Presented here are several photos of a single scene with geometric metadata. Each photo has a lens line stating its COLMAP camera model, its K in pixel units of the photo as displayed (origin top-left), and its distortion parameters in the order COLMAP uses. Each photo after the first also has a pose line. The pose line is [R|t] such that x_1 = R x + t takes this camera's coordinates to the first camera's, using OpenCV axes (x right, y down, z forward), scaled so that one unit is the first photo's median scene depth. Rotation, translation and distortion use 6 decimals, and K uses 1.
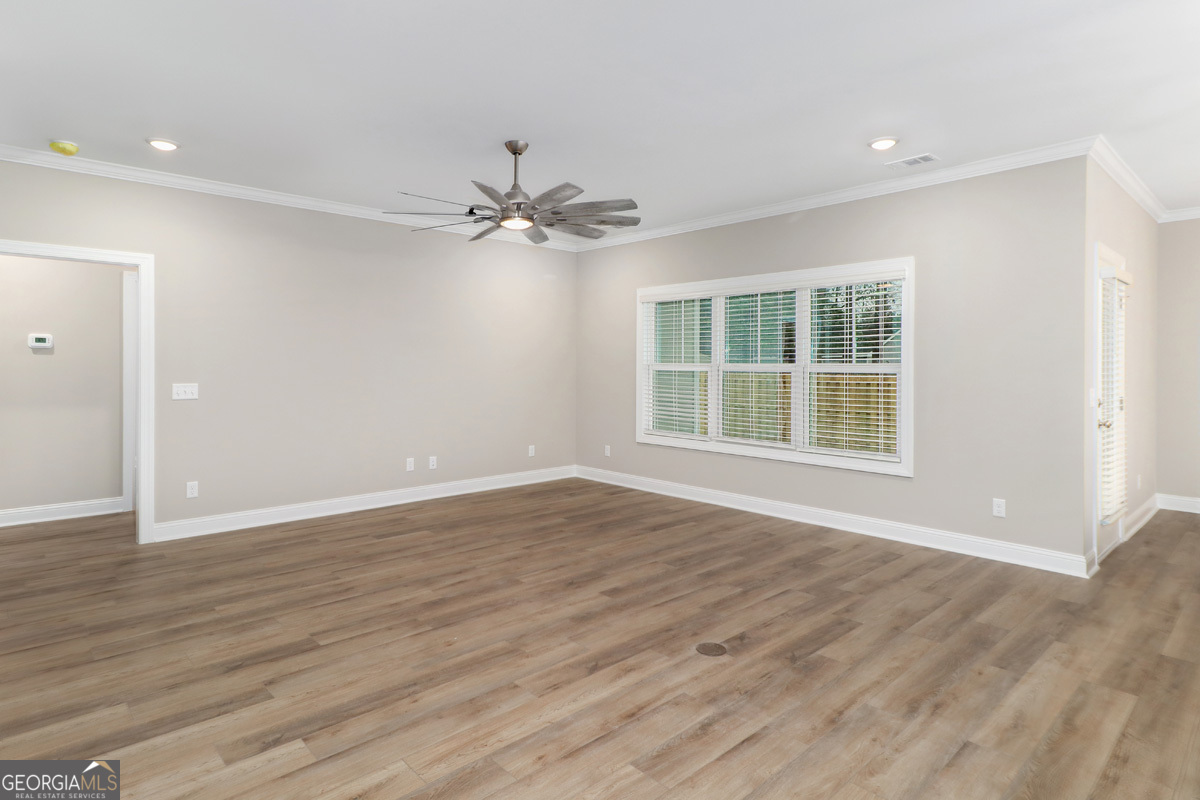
lens RADIAL K [[637.6, 0, 599.3], [0, 637.6, 365.5], [0, 0, 1]] dist [0.002594, 0.000254]
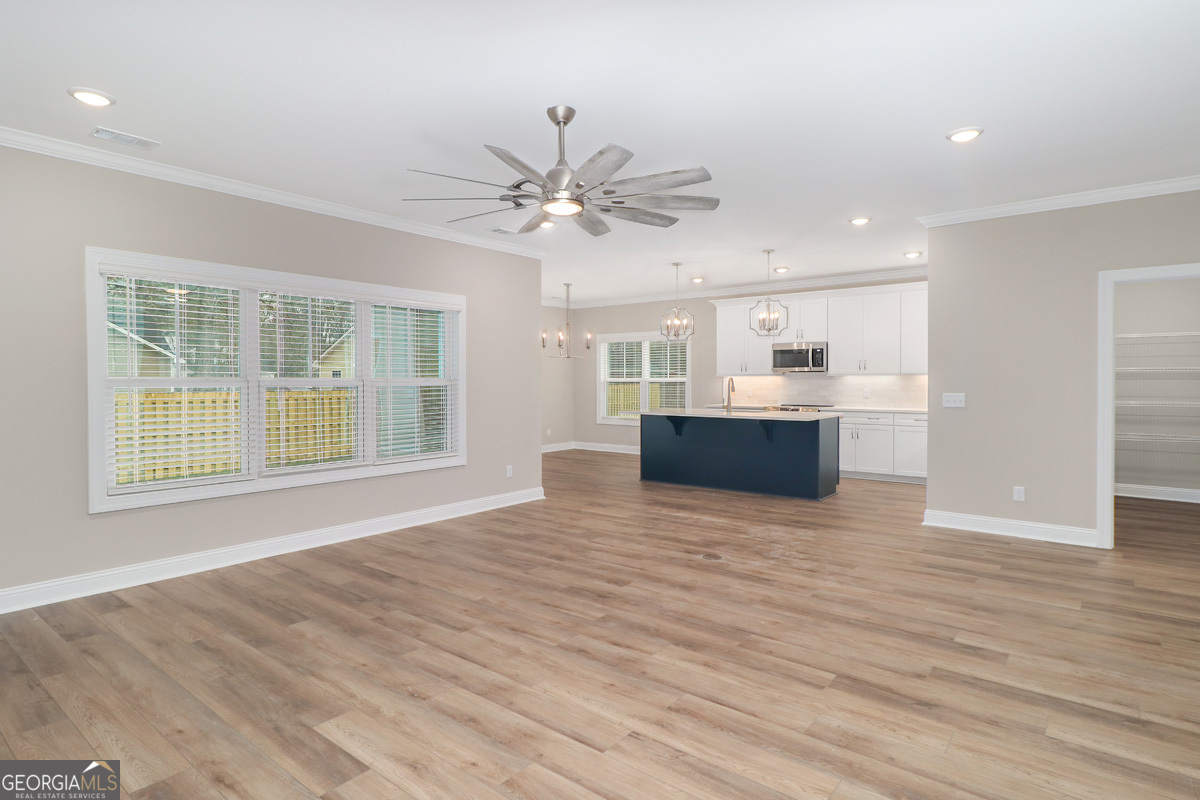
lens RADIAL K [[630.2, 0, 572.1], [0, 630.2, 396.7], [0, 0, 1]] dist [0.001788, -0.000301]
pose [[-0.113441, -0.027699, 0.993159, -1.263517], [0.003112, 0.999597, 0.028234, 0.000086], [-0.993540, 0.006293, -0.113309, 1.443499]]
